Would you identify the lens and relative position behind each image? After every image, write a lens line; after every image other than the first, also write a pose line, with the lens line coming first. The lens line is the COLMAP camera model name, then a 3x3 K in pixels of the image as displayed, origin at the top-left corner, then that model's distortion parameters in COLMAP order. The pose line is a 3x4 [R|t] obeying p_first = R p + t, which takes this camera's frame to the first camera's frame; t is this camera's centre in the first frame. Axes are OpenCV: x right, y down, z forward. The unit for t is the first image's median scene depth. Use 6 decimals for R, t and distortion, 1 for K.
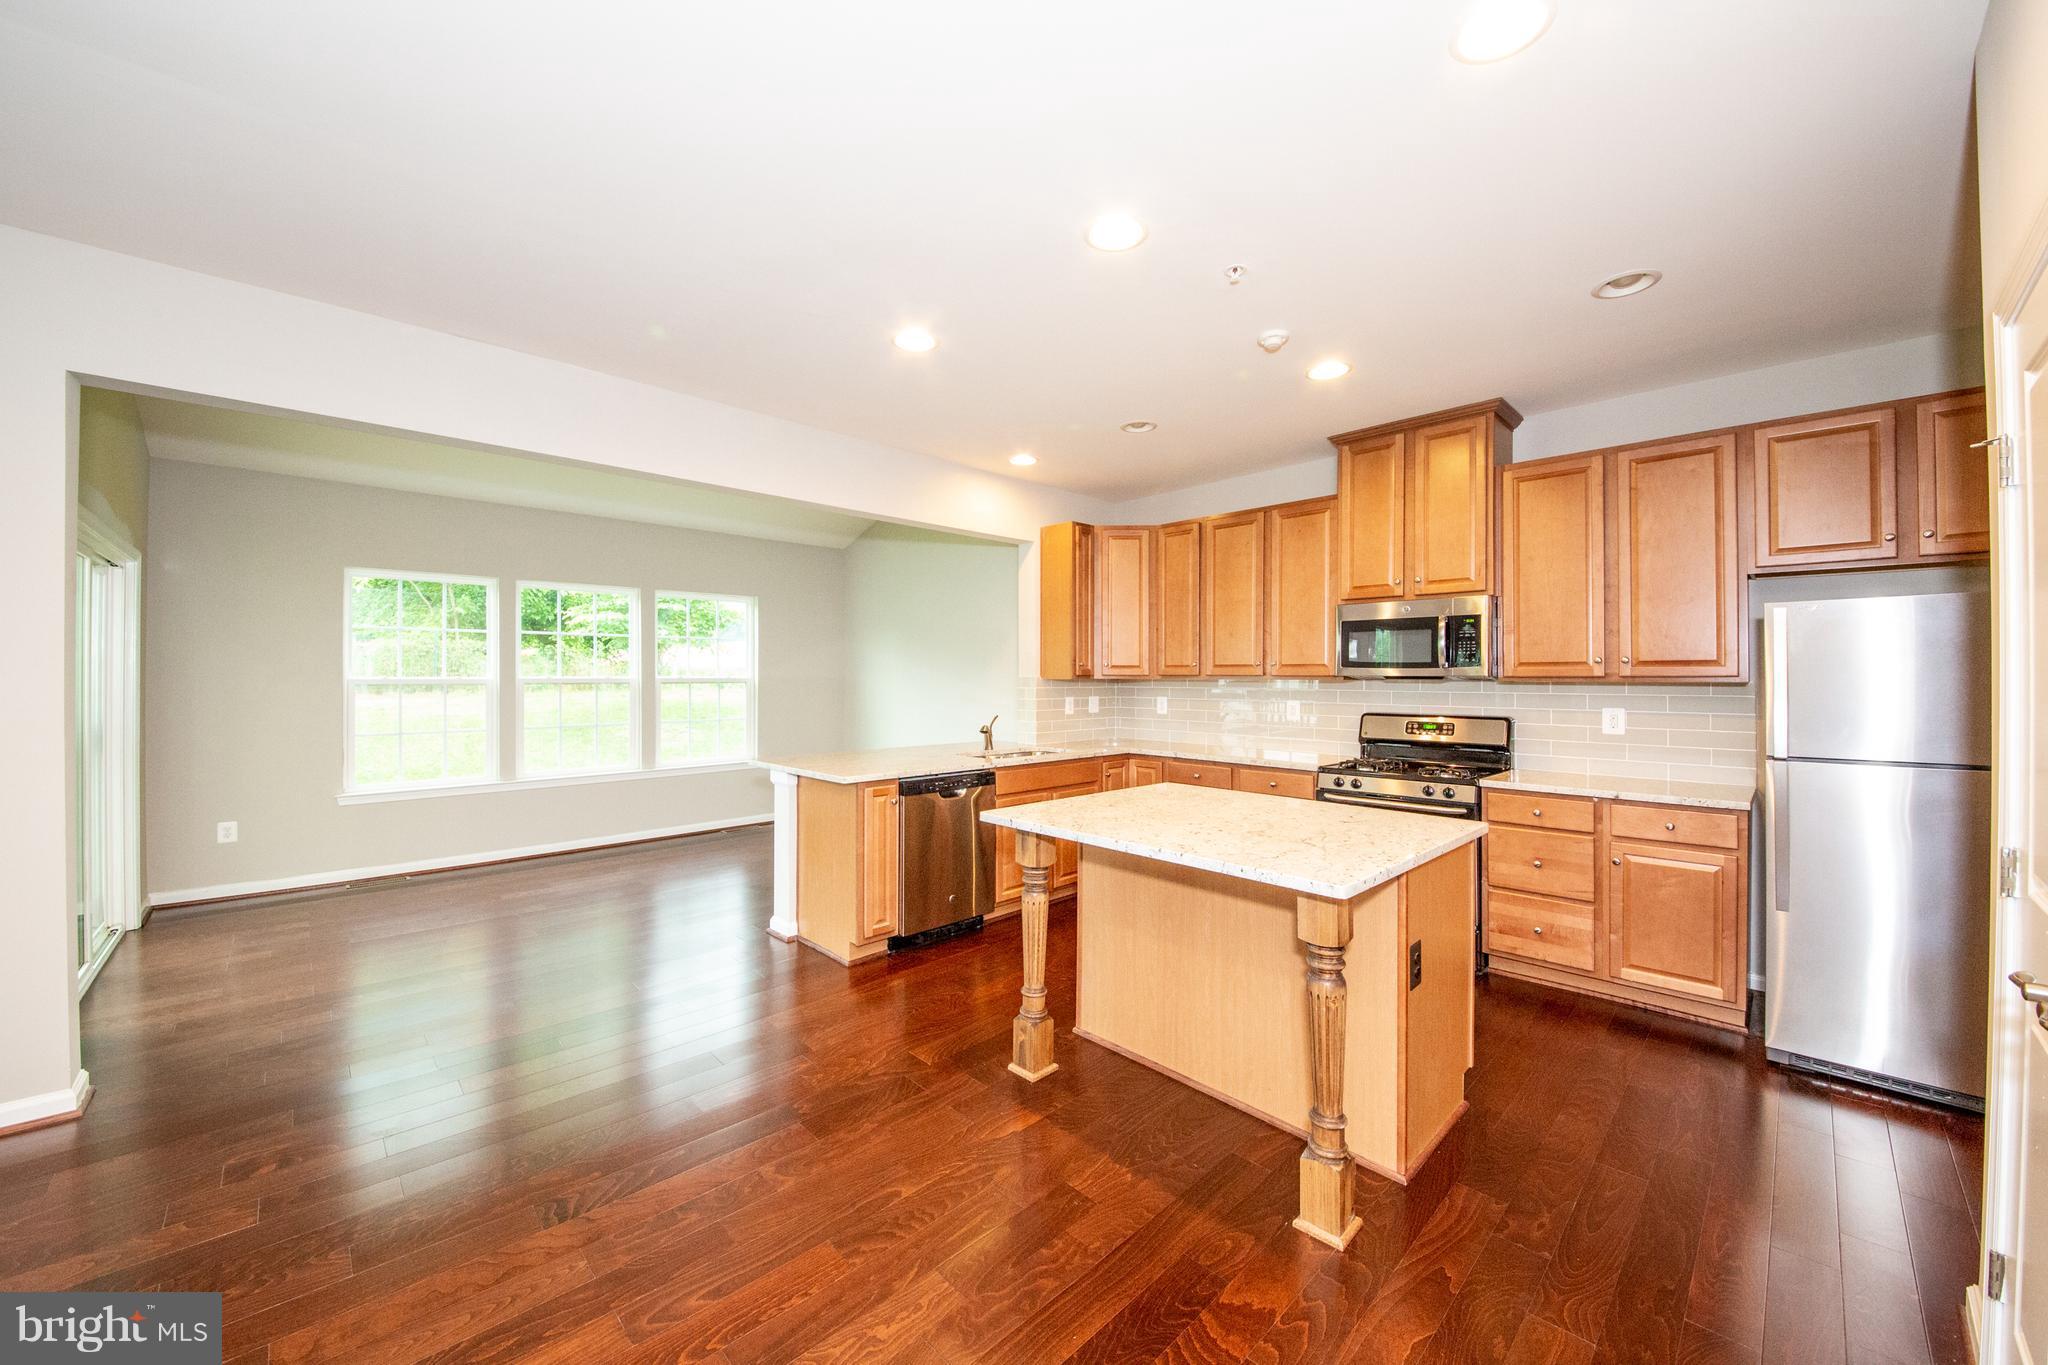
lens RADIAL K [[780.2, 0, 1018.1], [0, 780.2, 677.9], [0, 0, 1]] dist [0.009212, 0.000067]
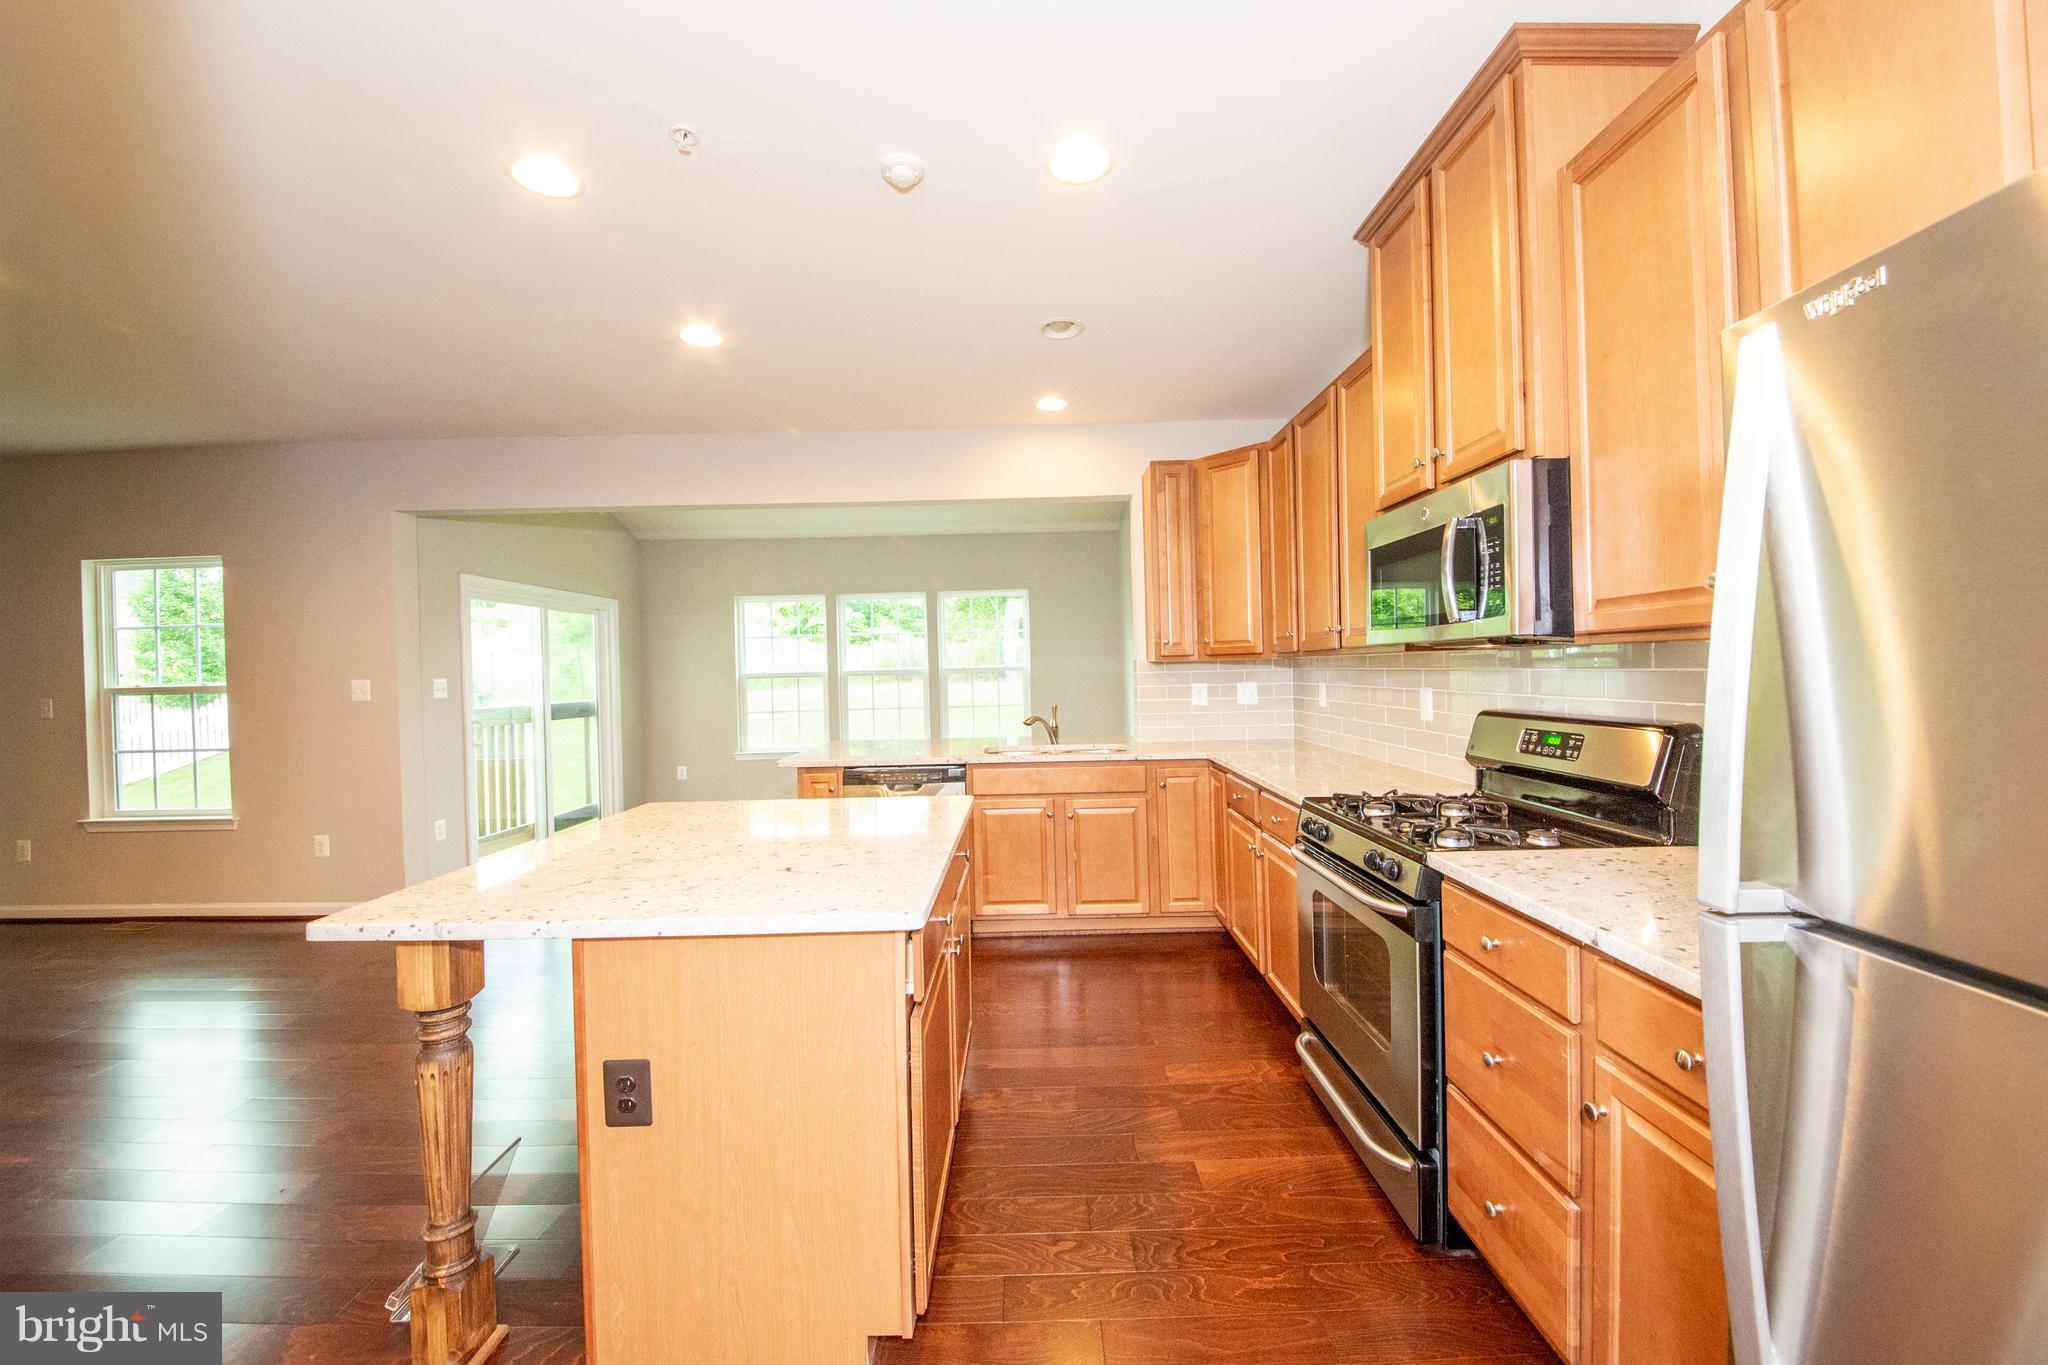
lens RADIAL K [[780.2, 0, 1018.1], [0, 780.2, 677.9], [0, 0, 1]] dist [0.009212, 0.000067]
pose [[0.714374, -0.009717, -0.699696, 0.688887], [0.020438, 0.999767, 0.006983, 0.012943], [0.699465, -0.019290, 0.714406, 0.434518]]
